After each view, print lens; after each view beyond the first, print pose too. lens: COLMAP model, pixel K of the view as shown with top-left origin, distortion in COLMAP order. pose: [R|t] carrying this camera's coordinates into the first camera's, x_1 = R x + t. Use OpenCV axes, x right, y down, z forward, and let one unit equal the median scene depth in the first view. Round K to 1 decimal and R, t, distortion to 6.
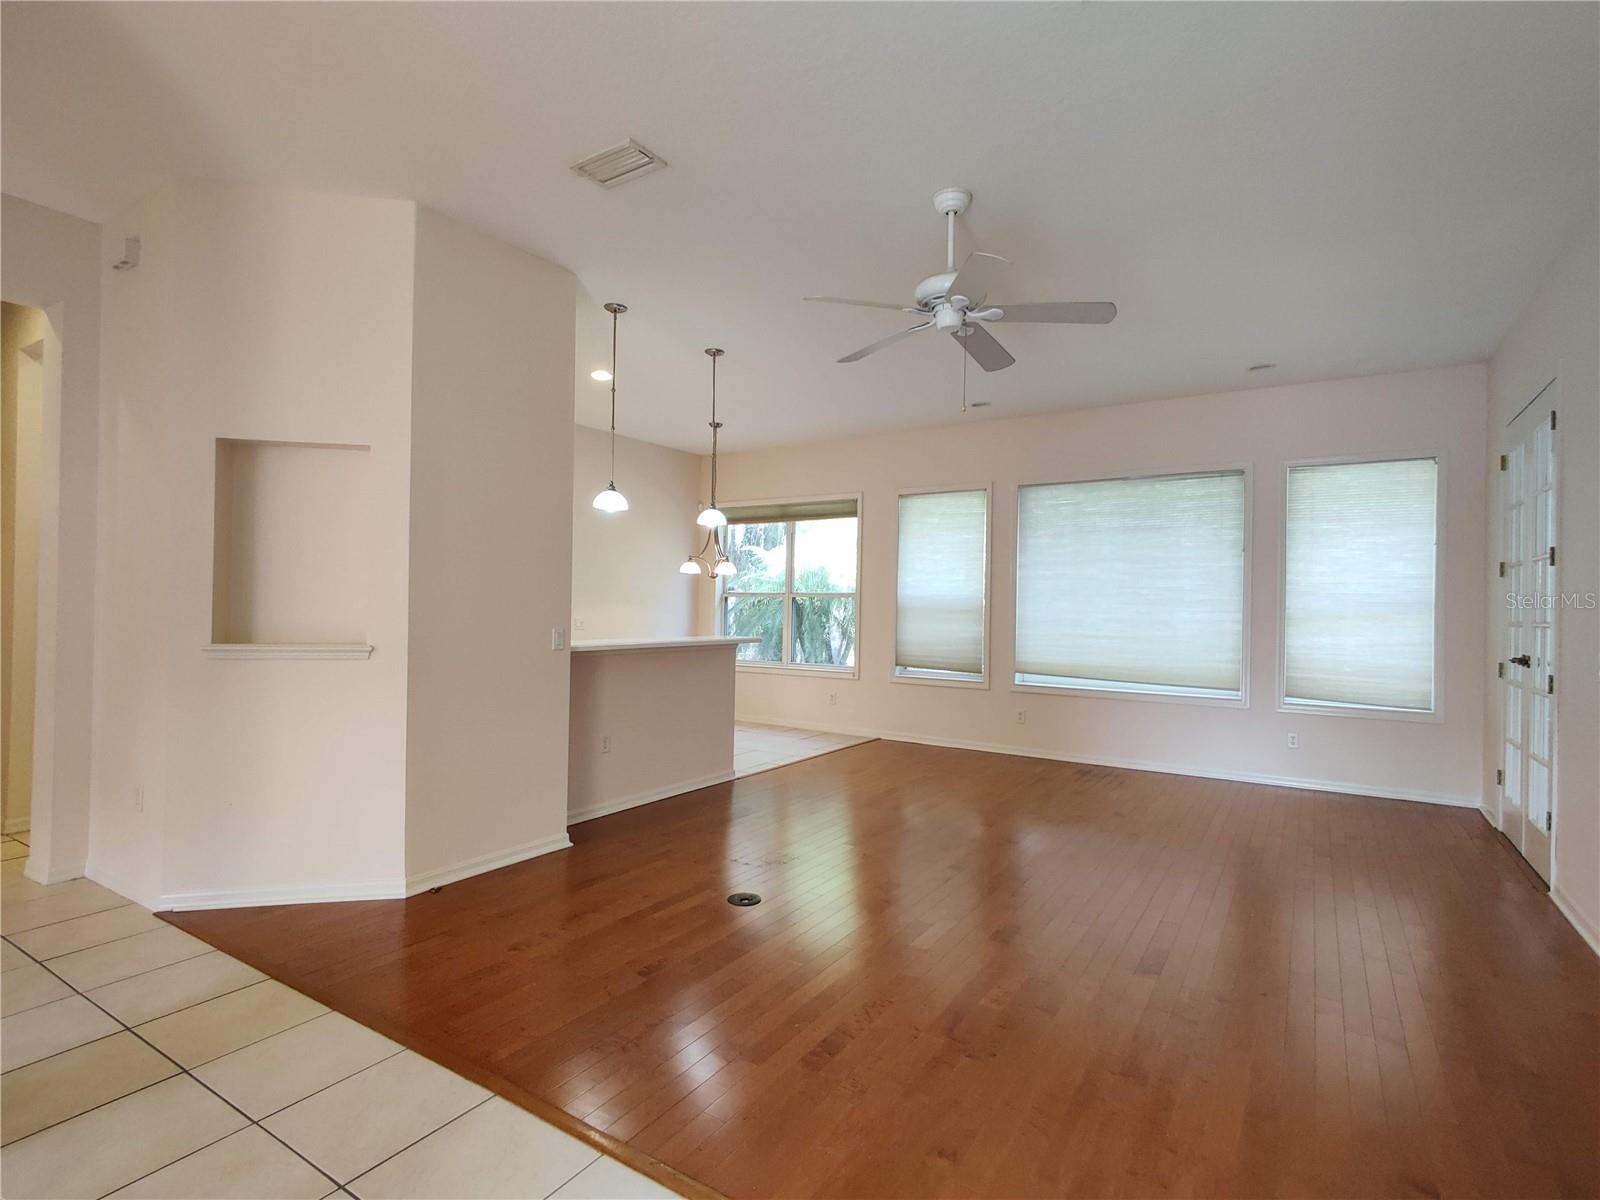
lens RADIAL K [[799.1, 0, 803.3], [0, 799.1, 613.3], [0, 0, 1]] dist [0.055520, -0.037598]
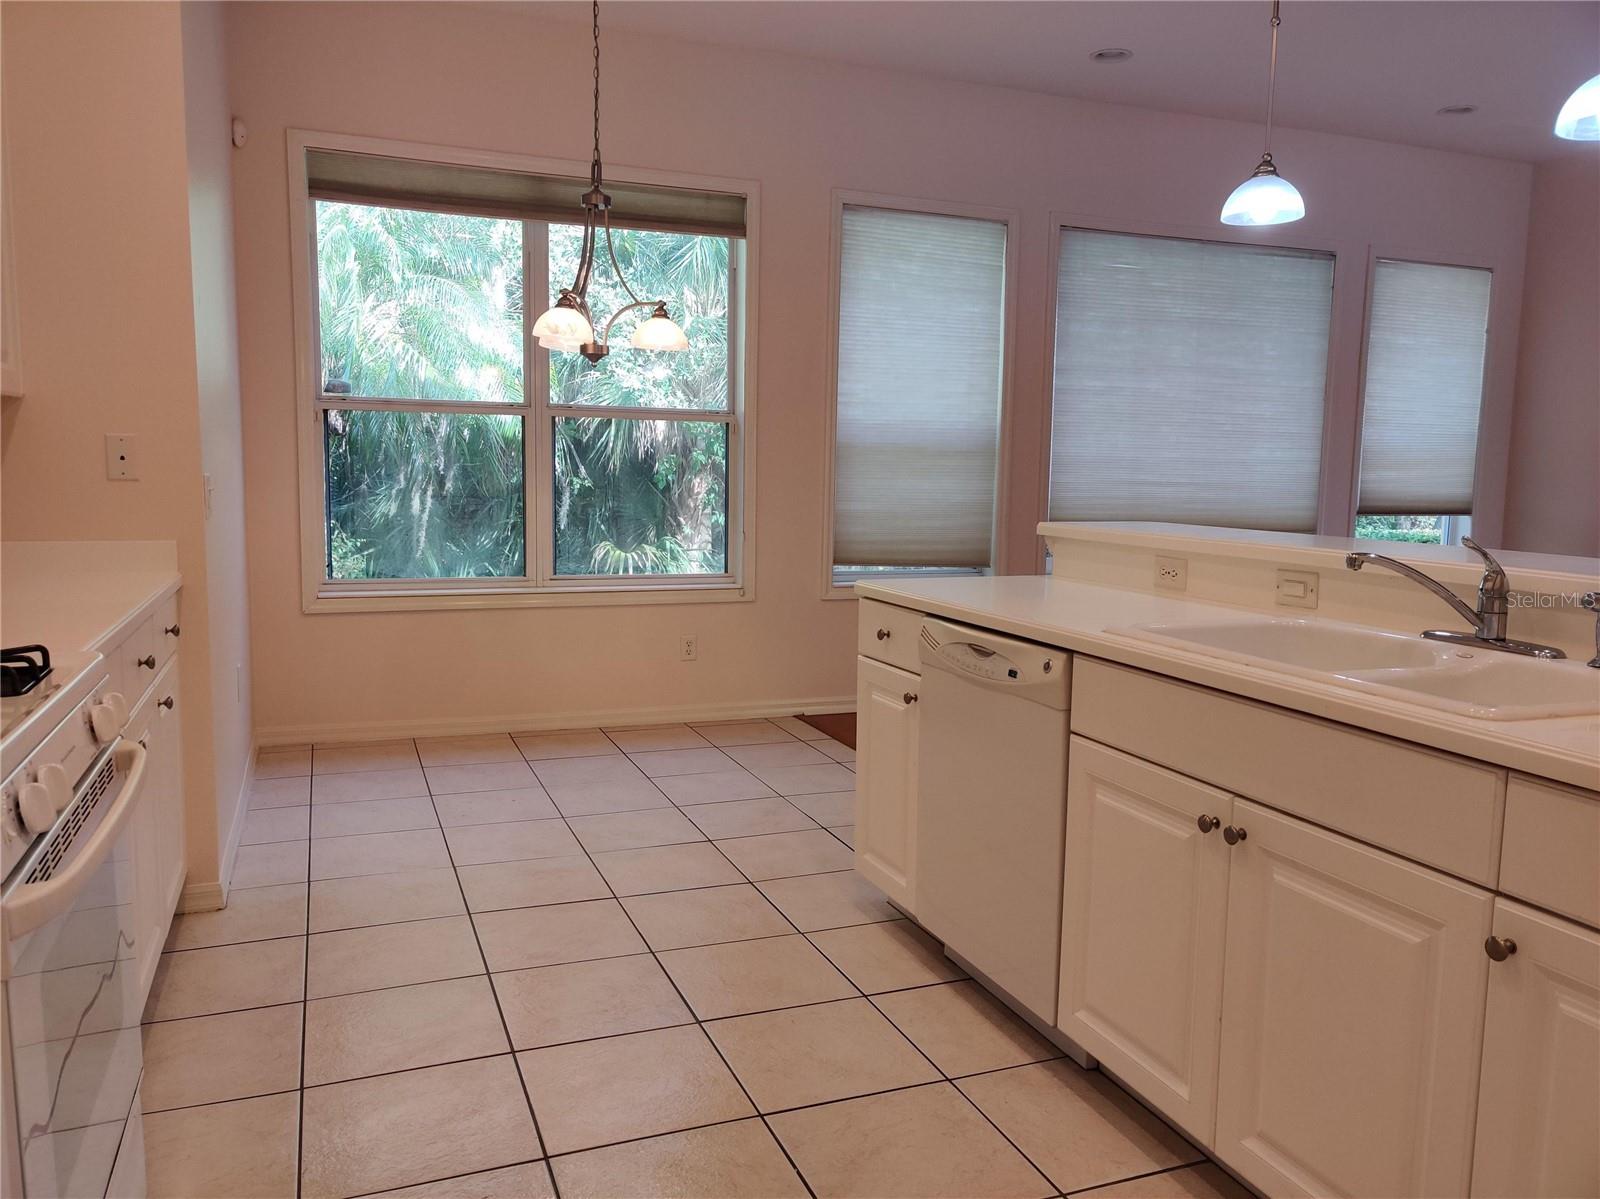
lens RADIAL K [[1201.8, 0, 805.9], [0, 1201.8, 591.1], [0, 0, 1]] dist [0.035988, -0.000069]
pose [[0.571147, -0.095852, 0.815232, -0.500315], [-0.001130, 0.993066, 0.117553, -0.004589], [-0.820847, -0.068062, 0.567078, 0.606252]]
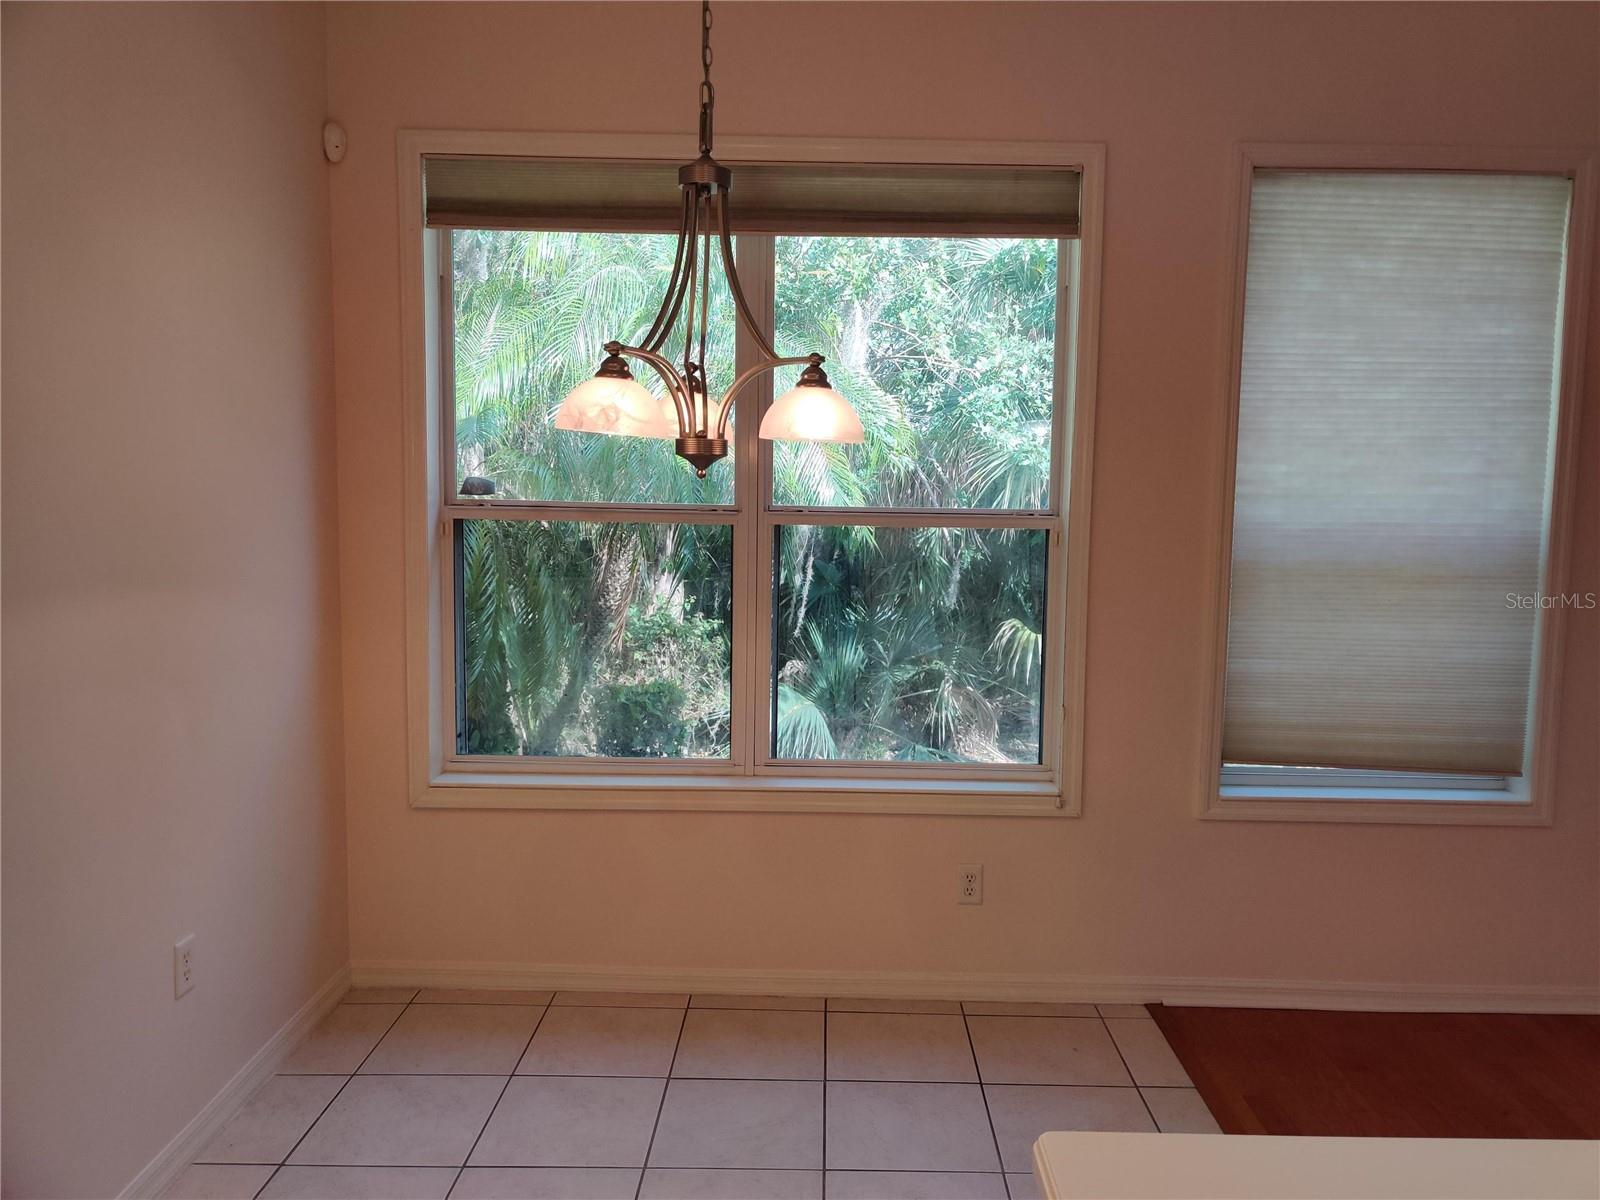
lens RADIAL K [[1239.6, 0, 826.0], [0, 1239.6, 601.9], [0, 0, 1]] dist [0.027745, 0.006538]
pose [[0.830448, -0.055035, 0.554372, -0.260122], [0.002039, 0.995402, 0.095764, -0.038193], [-0.557093, -0.078396, 0.826741, 0.717038]]
